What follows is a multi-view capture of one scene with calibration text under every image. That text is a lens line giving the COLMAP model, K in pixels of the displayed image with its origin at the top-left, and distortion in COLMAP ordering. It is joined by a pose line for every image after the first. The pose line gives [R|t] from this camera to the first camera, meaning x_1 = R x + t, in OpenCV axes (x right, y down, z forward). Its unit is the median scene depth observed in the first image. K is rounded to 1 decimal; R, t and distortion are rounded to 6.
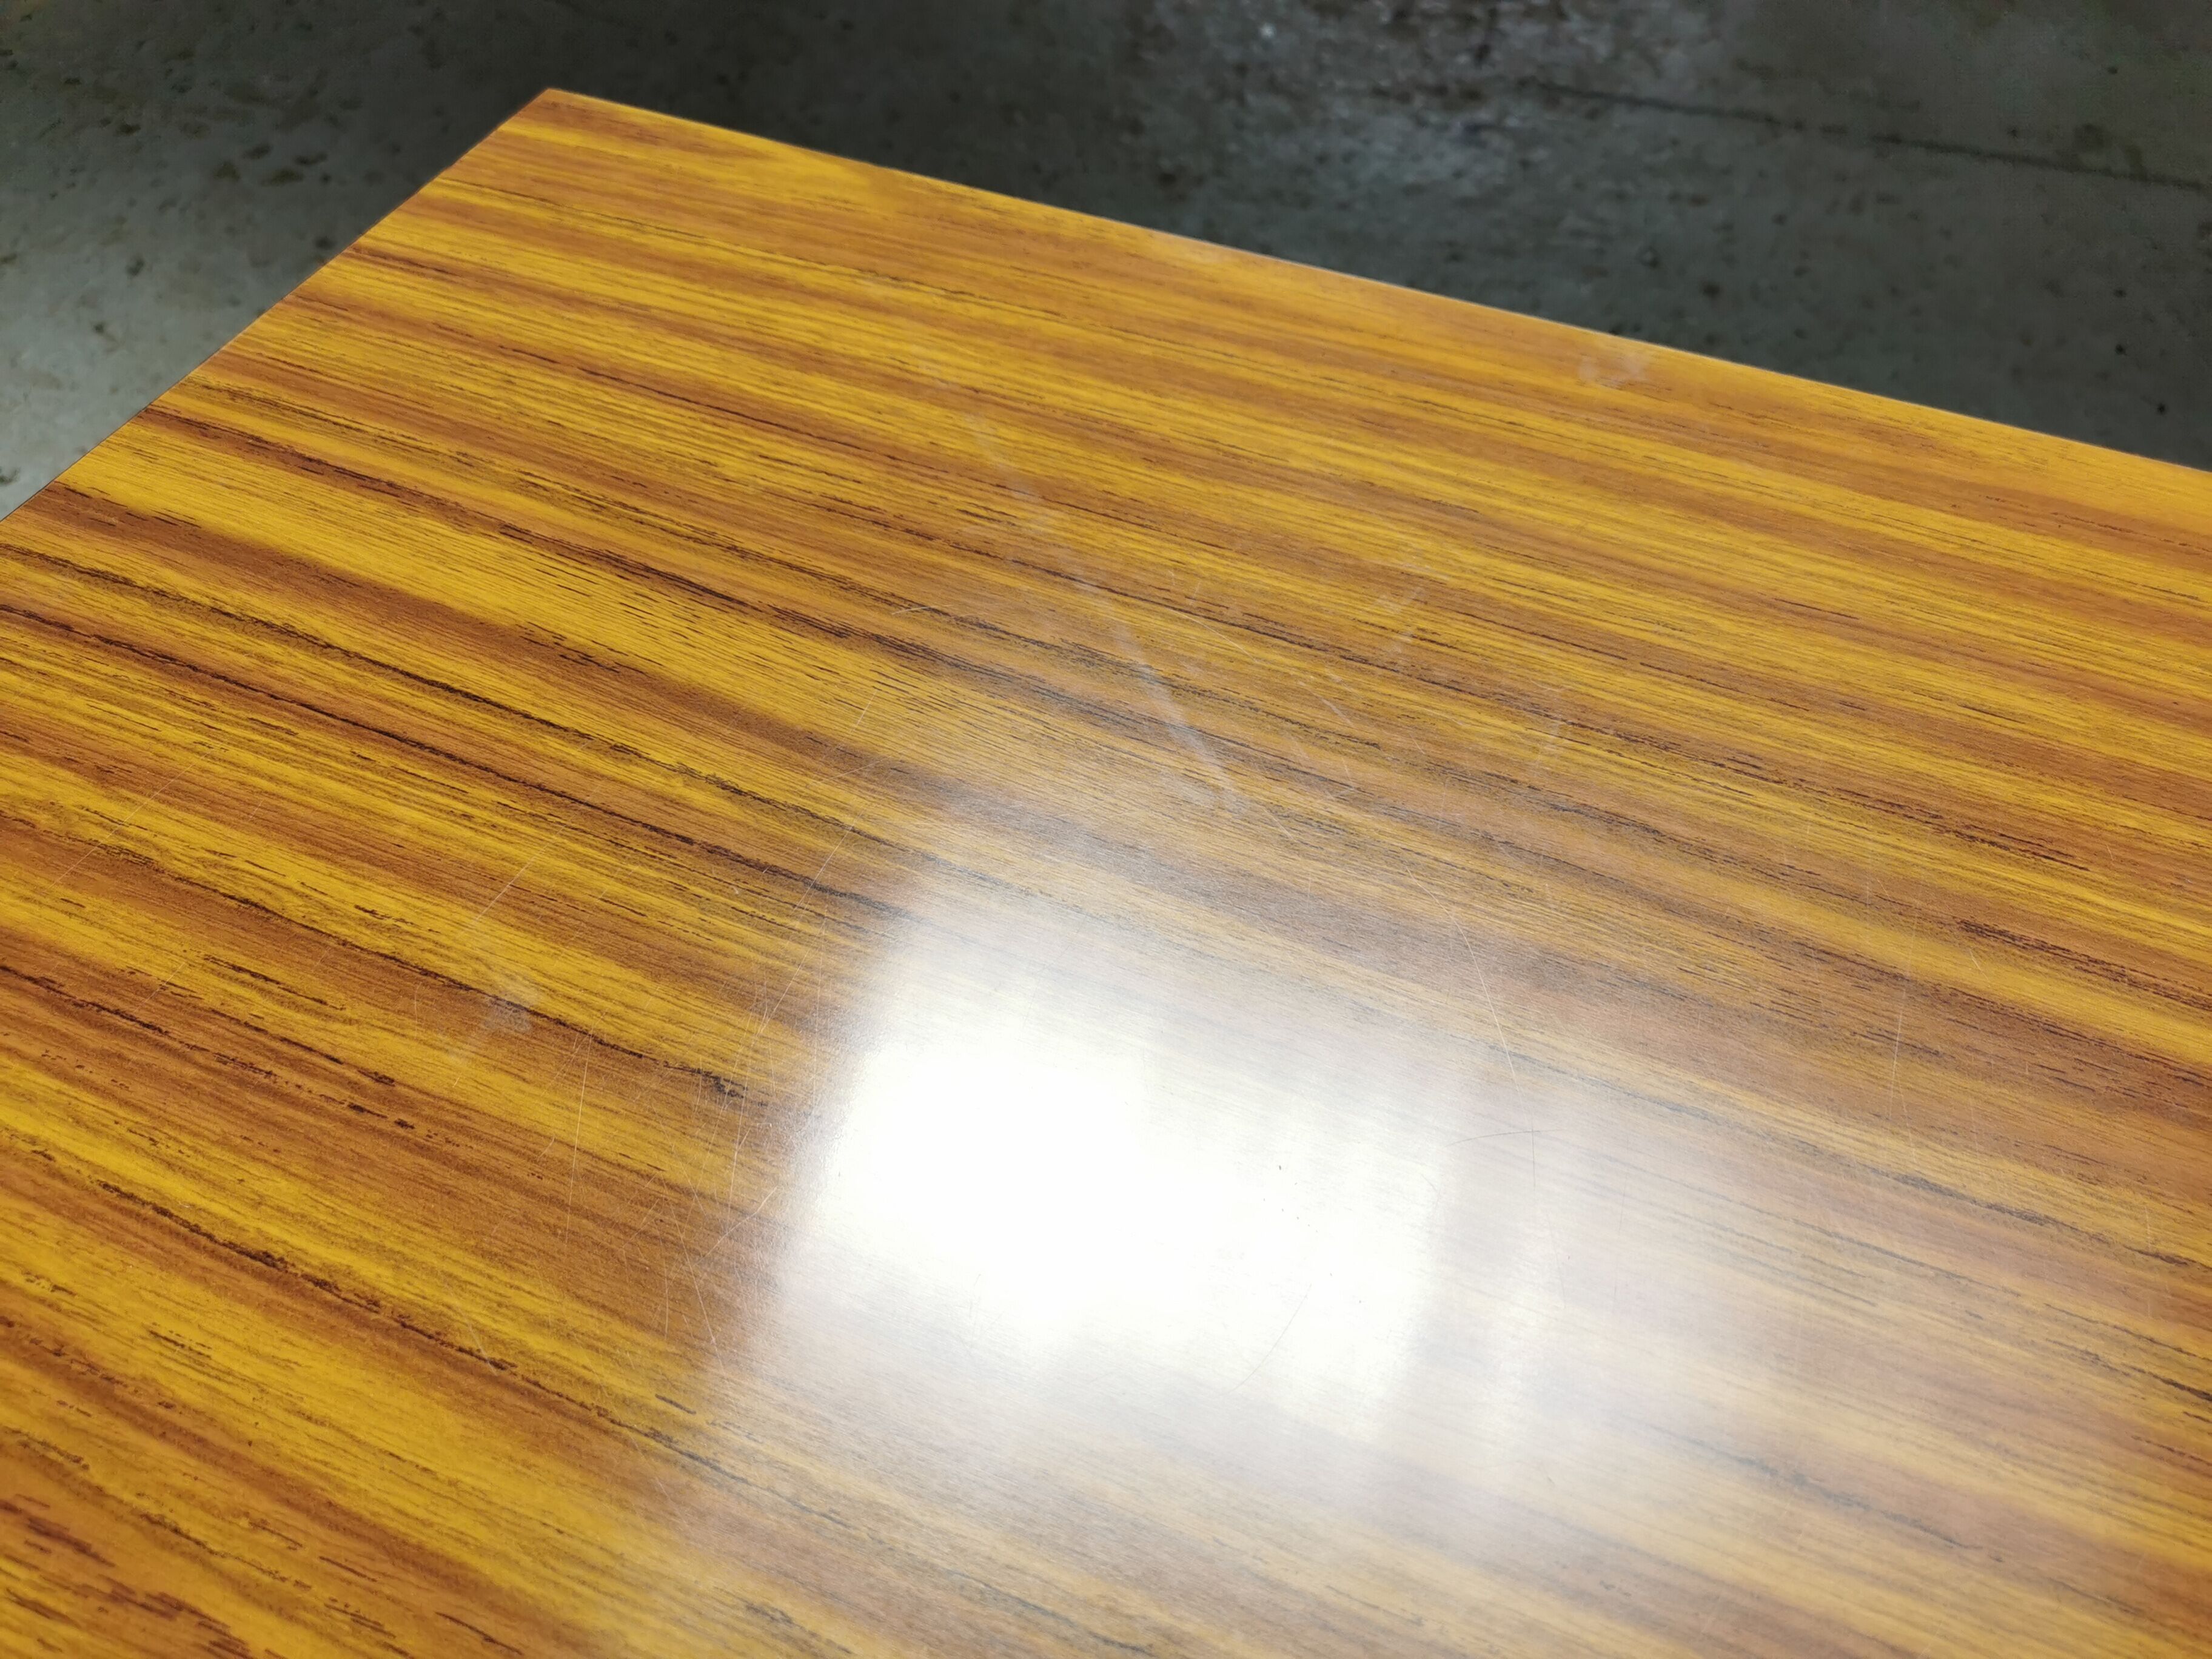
lens RADIAL K [[1736.5, 0, 1106.8], [0, 1736.5, 842.3], [0, 0, 1]] dist [0.047051, -0.051337]
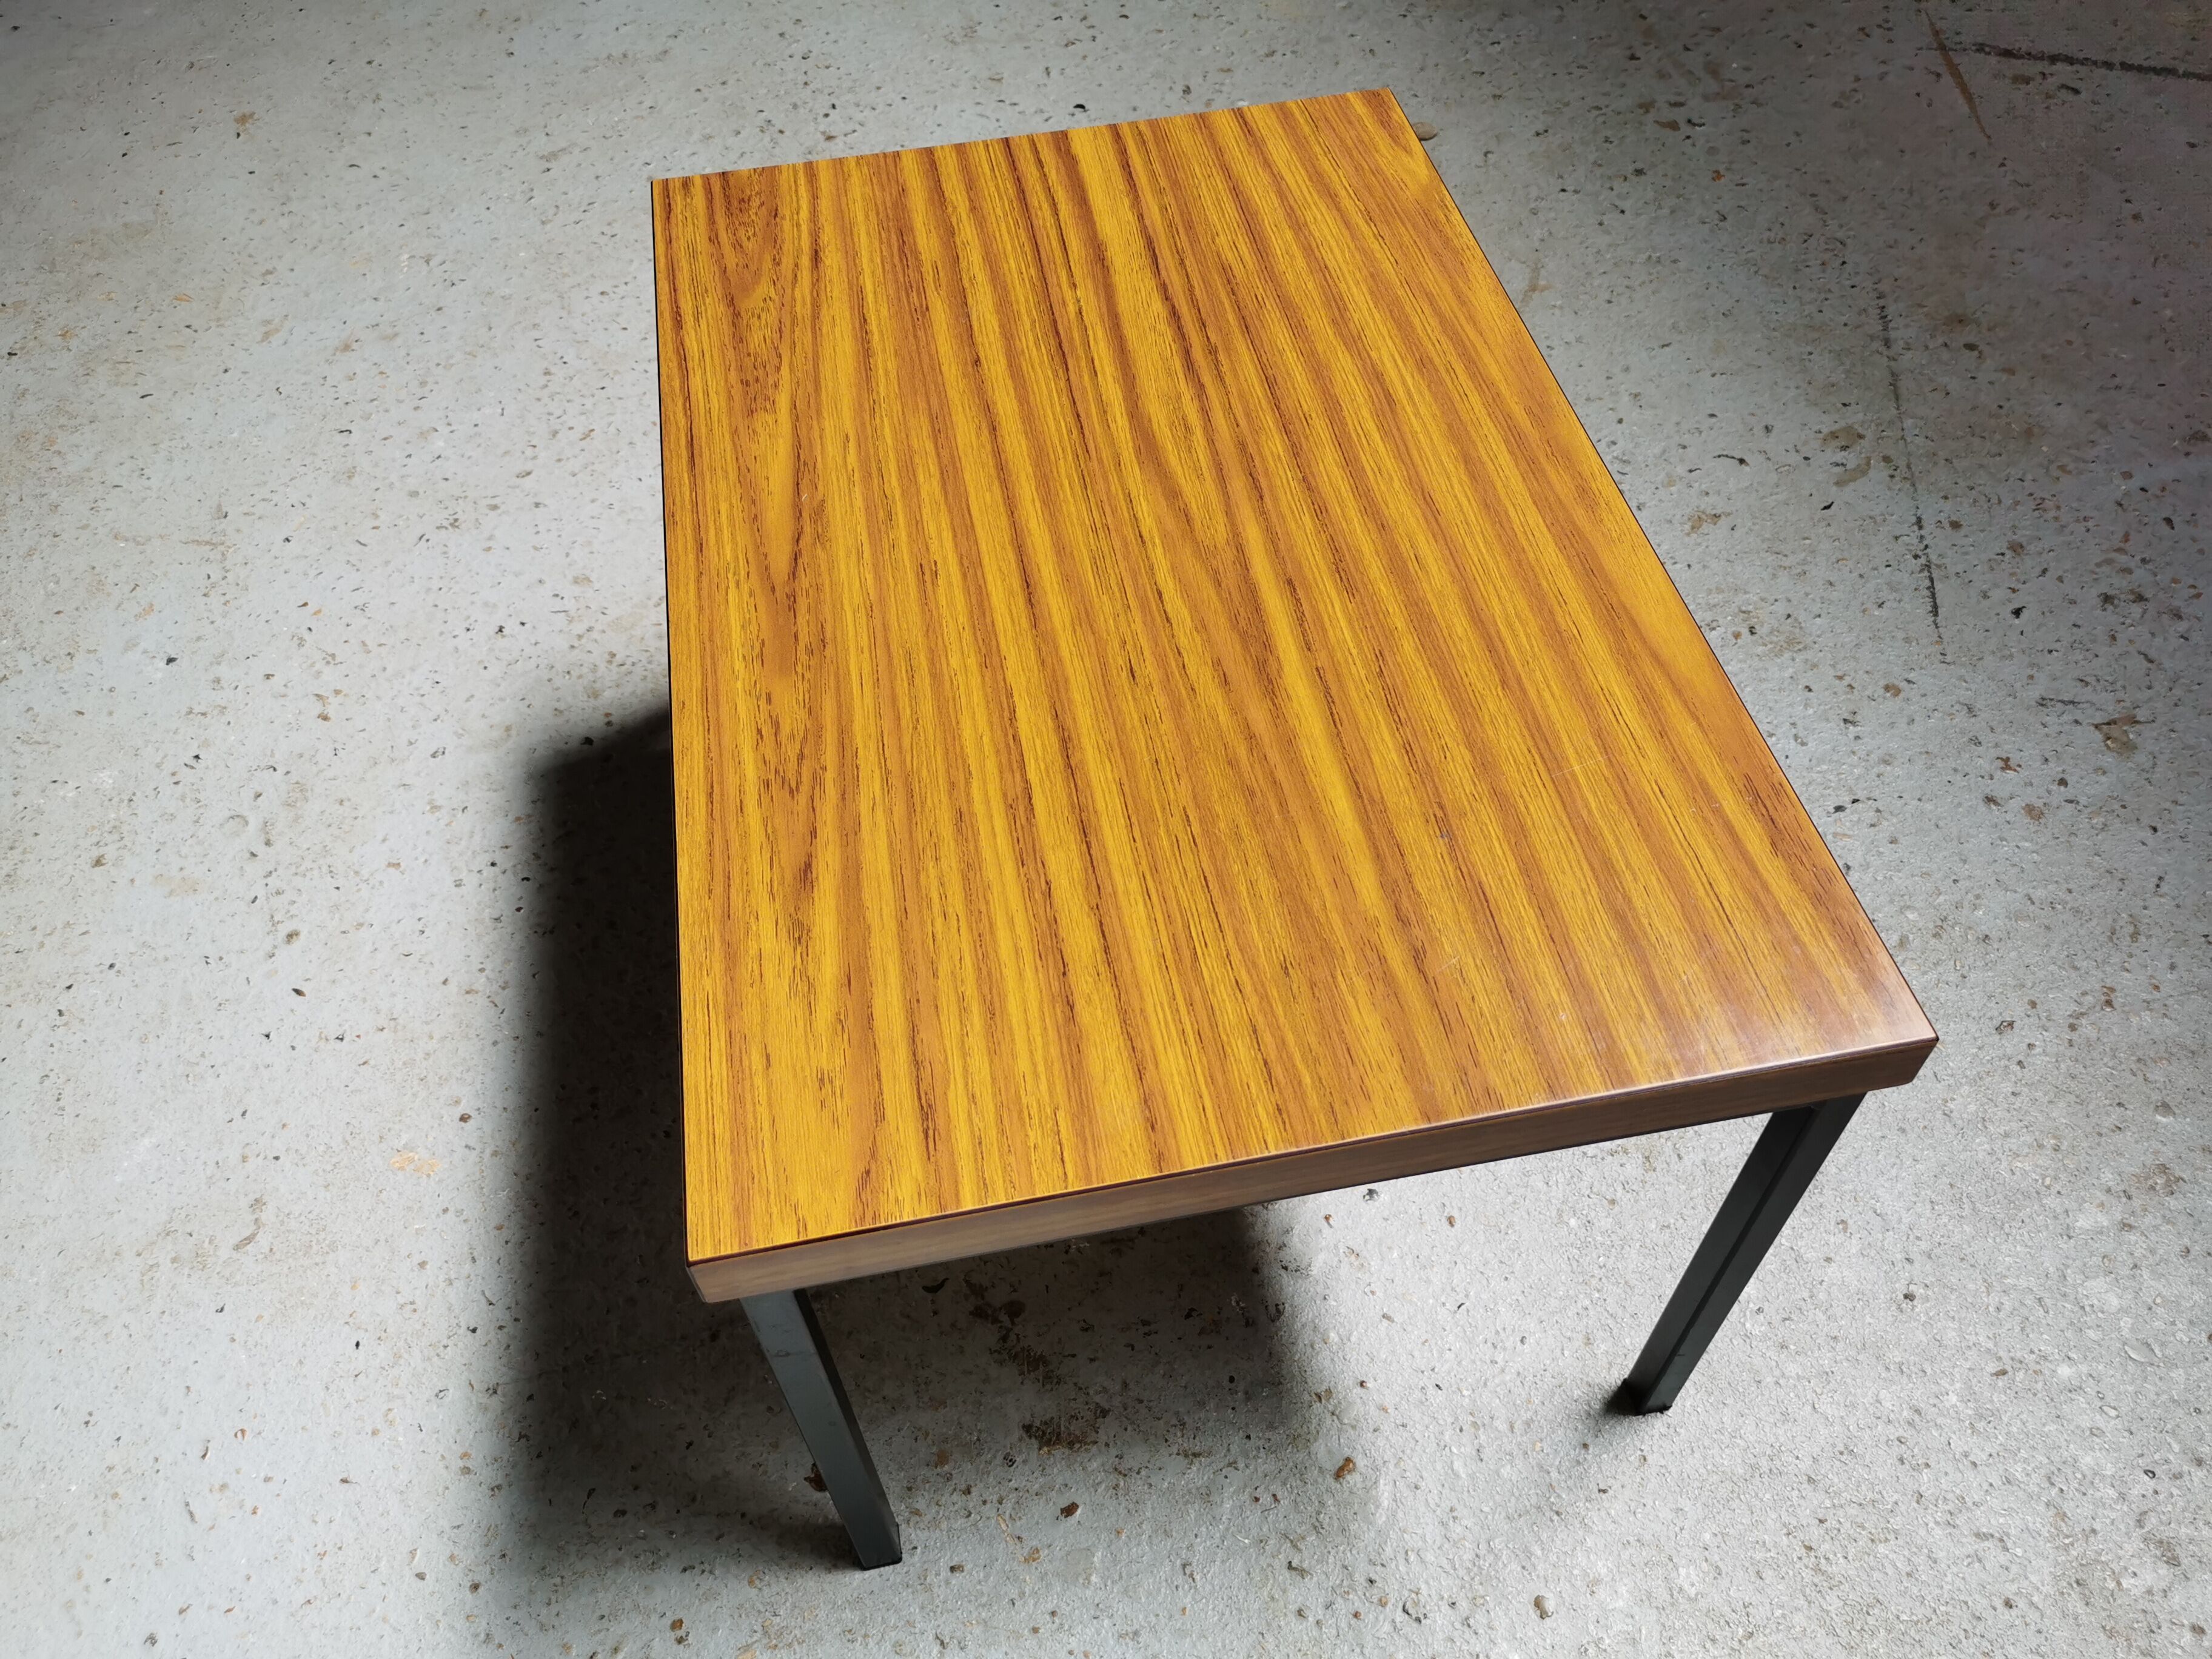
lens RADIAL K [[1736.5, 0, 1086.5], [0, 1736.5, 823.6], [0, 0, 1]] dist [0.047051, -0.051337]
pose [[0.517900, 0.631482, -0.577070, 1.749312], [-0.619278, 0.742147, 0.256343, -0.131601], [0.590147, 0.224607, 0.775421, -0.877065]]
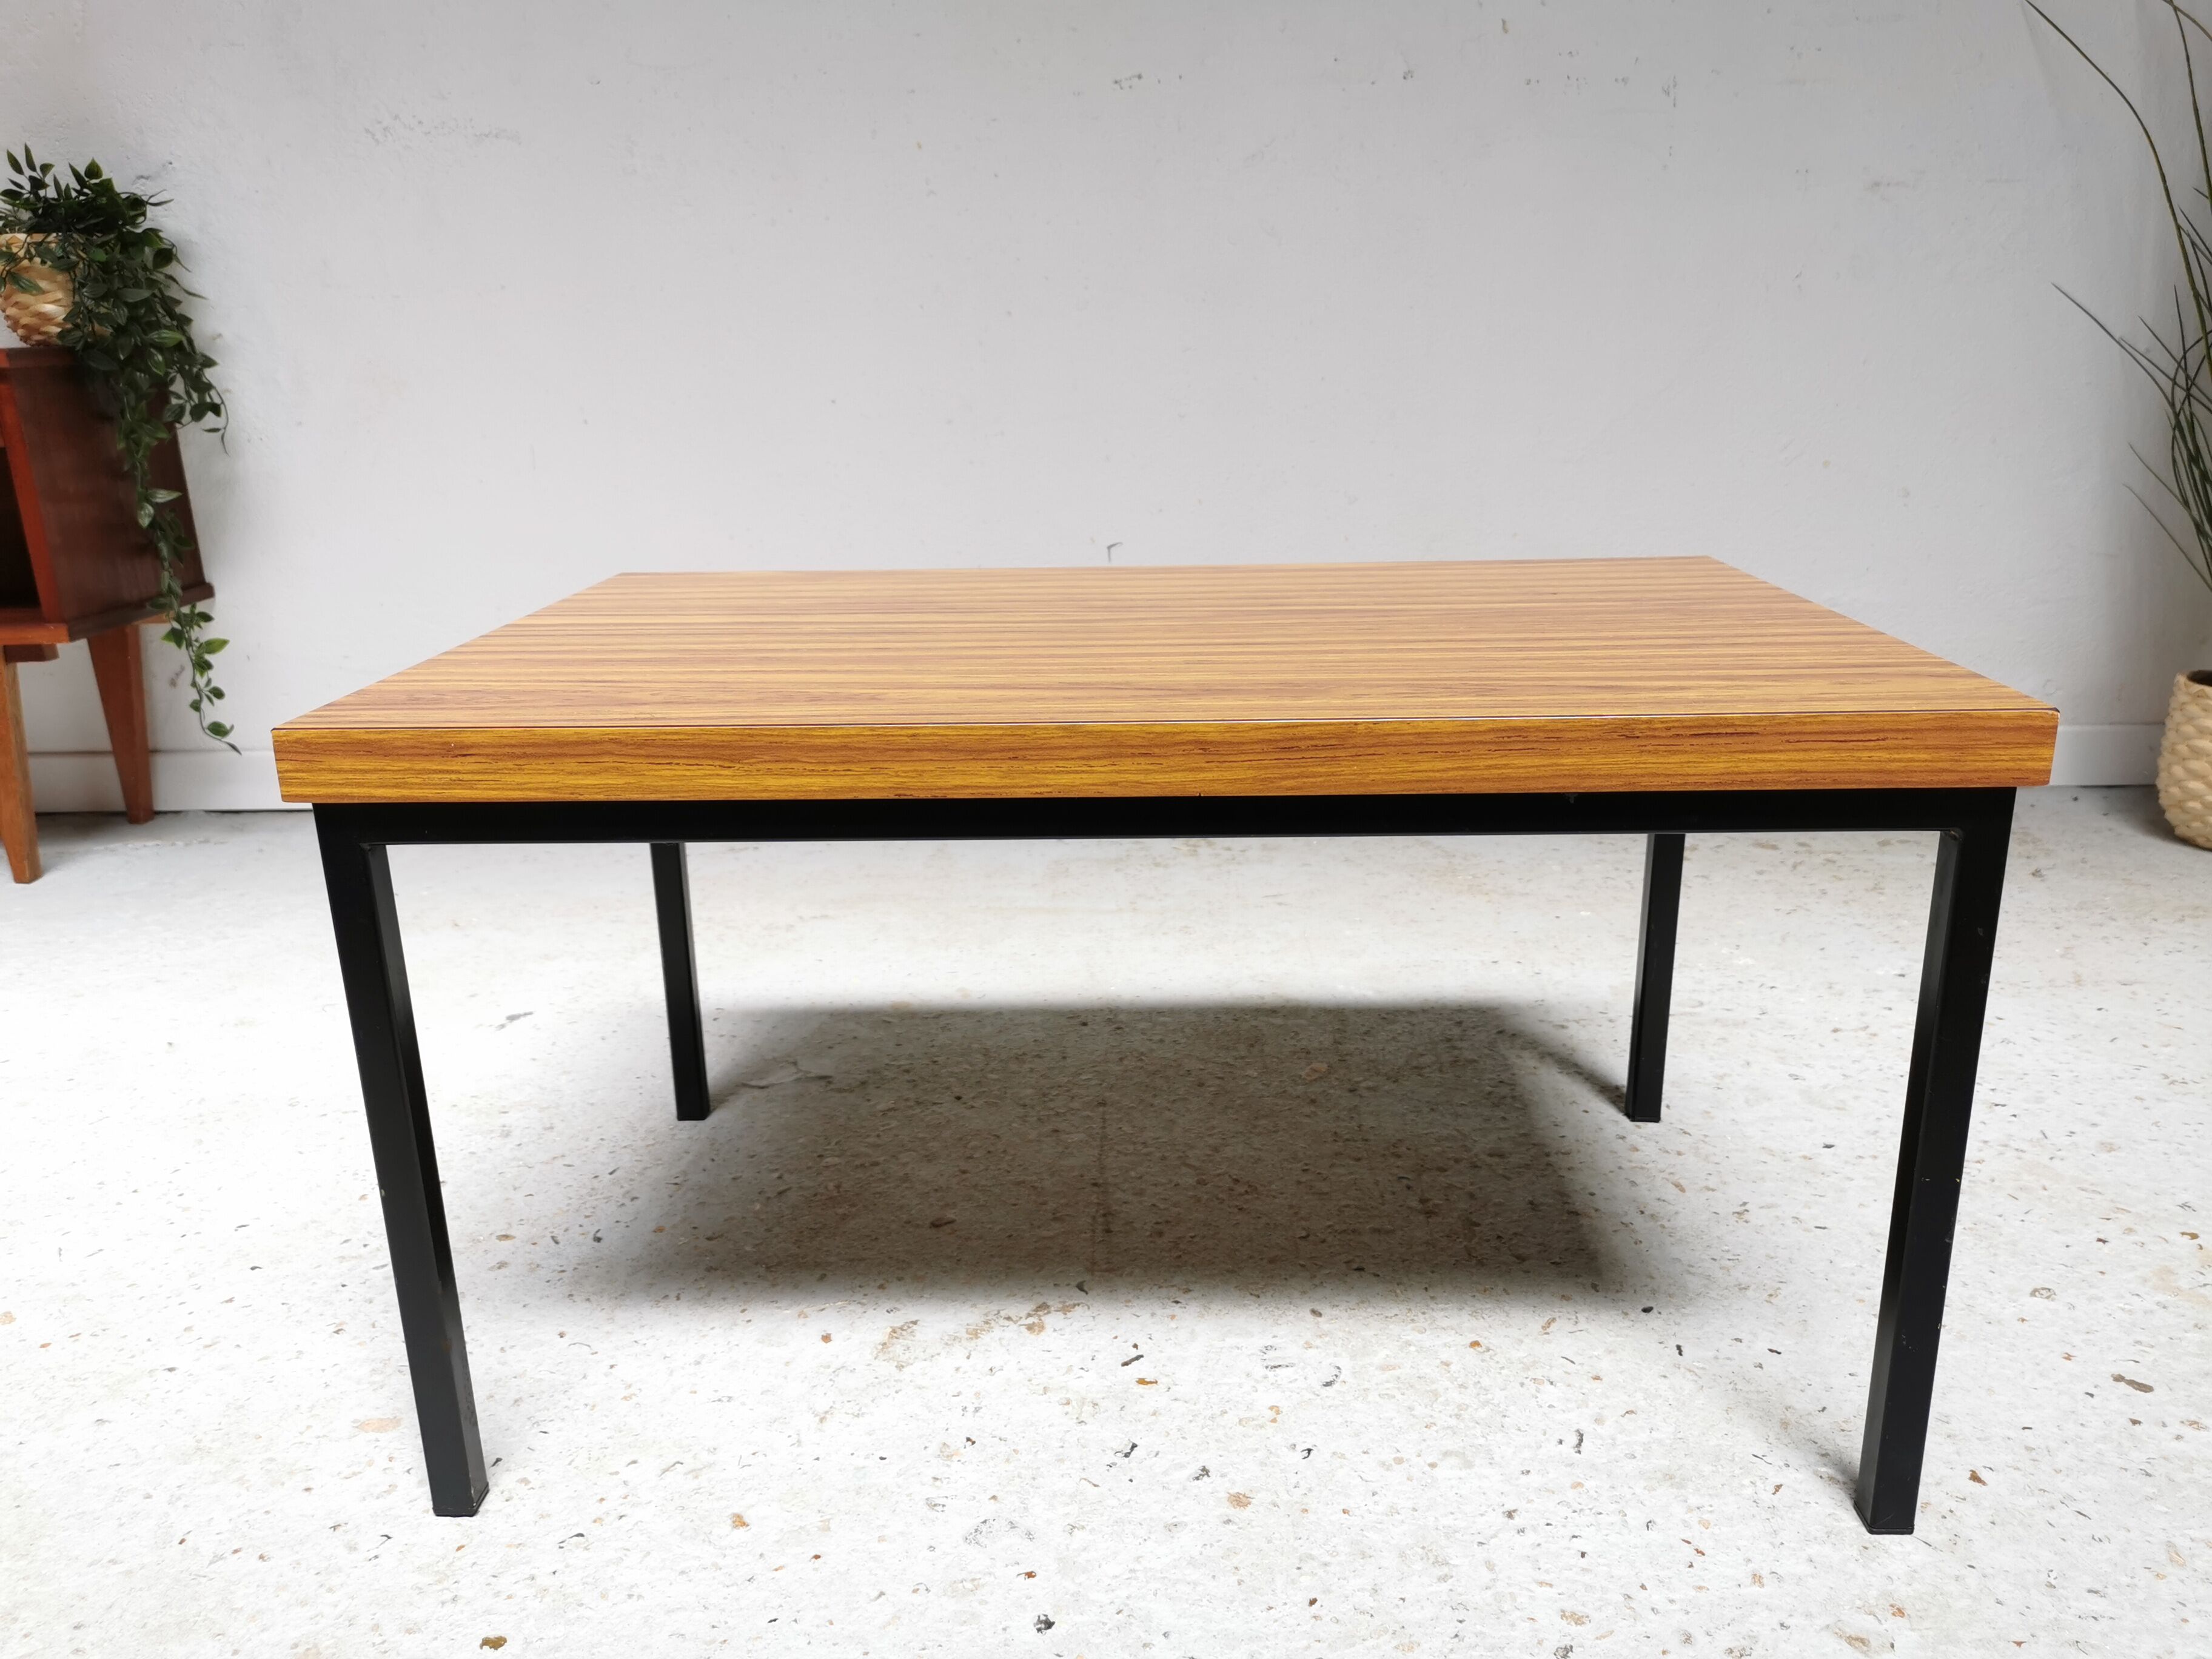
lens RADIAL K [[1736.5, 0, 1104.2], [0, 1736.5, 822.3], [0, 0, 1]] dist [0.047051, -0.051337]
pose [[0.944499, -0.131703, 0.300960, -0.627739], [0.276432, 0.813621, -0.511474, 1.572419], [-0.177504, 0.566282, 0.804871, -0.984580]]
